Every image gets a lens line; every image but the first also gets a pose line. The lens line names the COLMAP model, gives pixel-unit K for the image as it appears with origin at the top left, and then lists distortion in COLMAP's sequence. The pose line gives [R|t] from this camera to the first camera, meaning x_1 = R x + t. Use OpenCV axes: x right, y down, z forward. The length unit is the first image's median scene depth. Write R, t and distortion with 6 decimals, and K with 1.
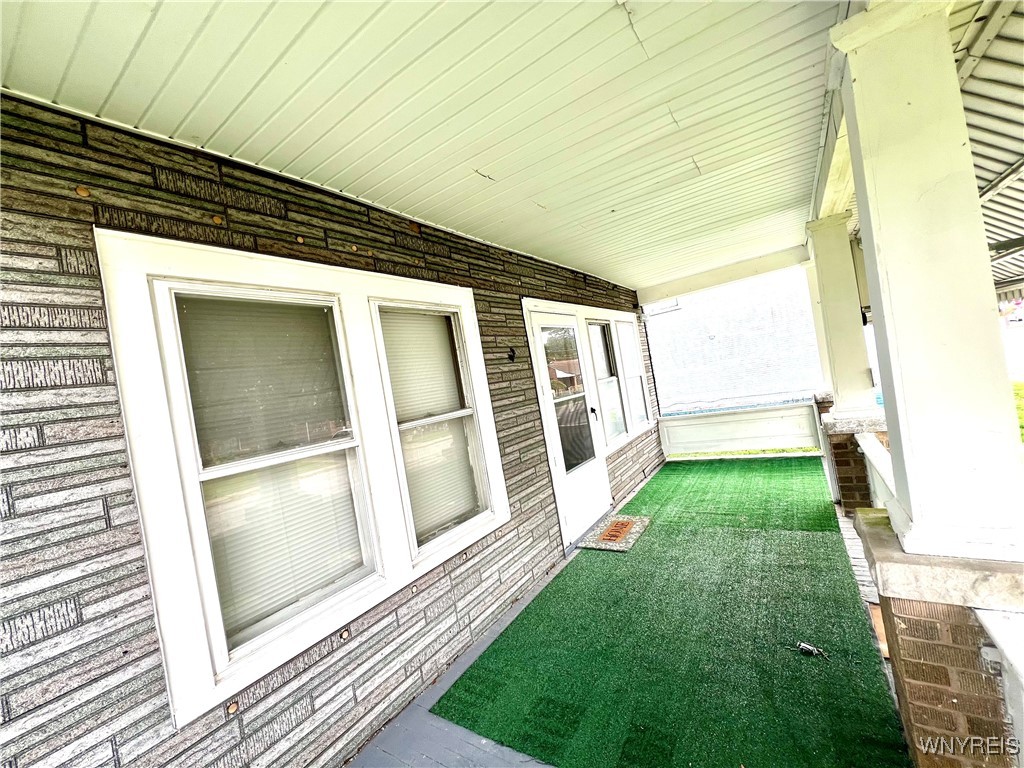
lens RADIAL K [[405.7, 0, 512.0], [0, 405.7, 384.0], [0, 0, 1]] dist [-0.001030, -0.000115]
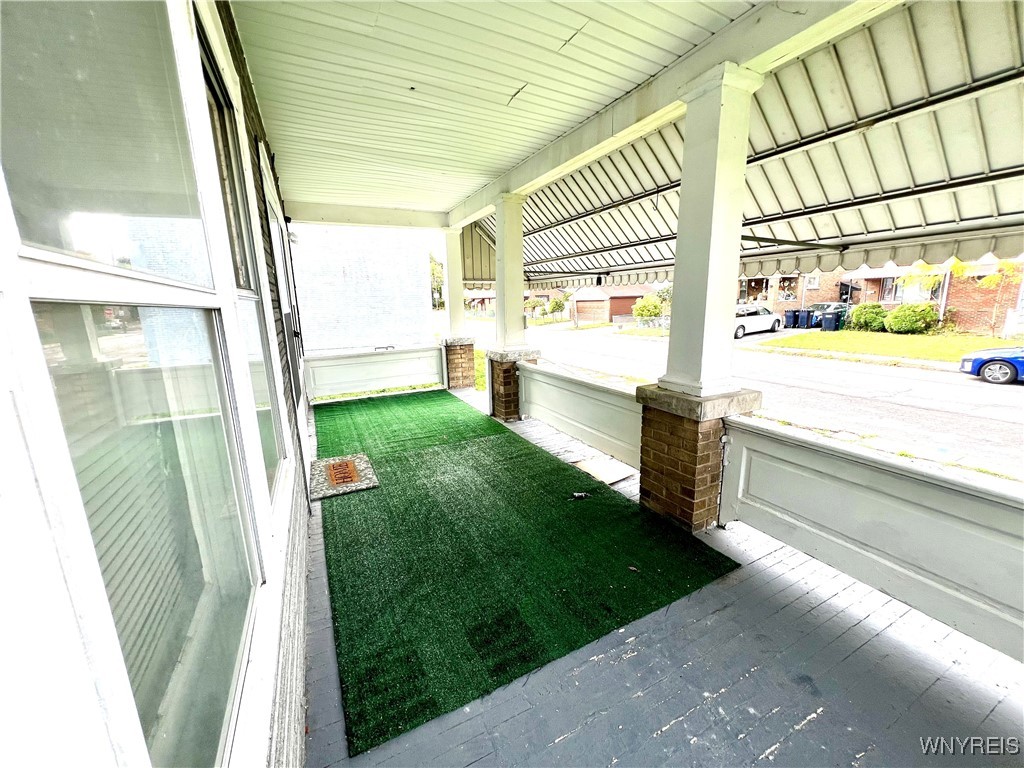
lens RADIAL K [[405.7, 0, 512.0], [0, 405.7, 384.0], [0, 0, 1]] dist [-0.001030, -0.000115]
pose [[0.488843, -0.022043, 0.872093, -0.332818], [-0.063577, 0.996122, 0.060815, 0.101588], [-0.870052, -0.085174, 0.485546, 0.290904]]
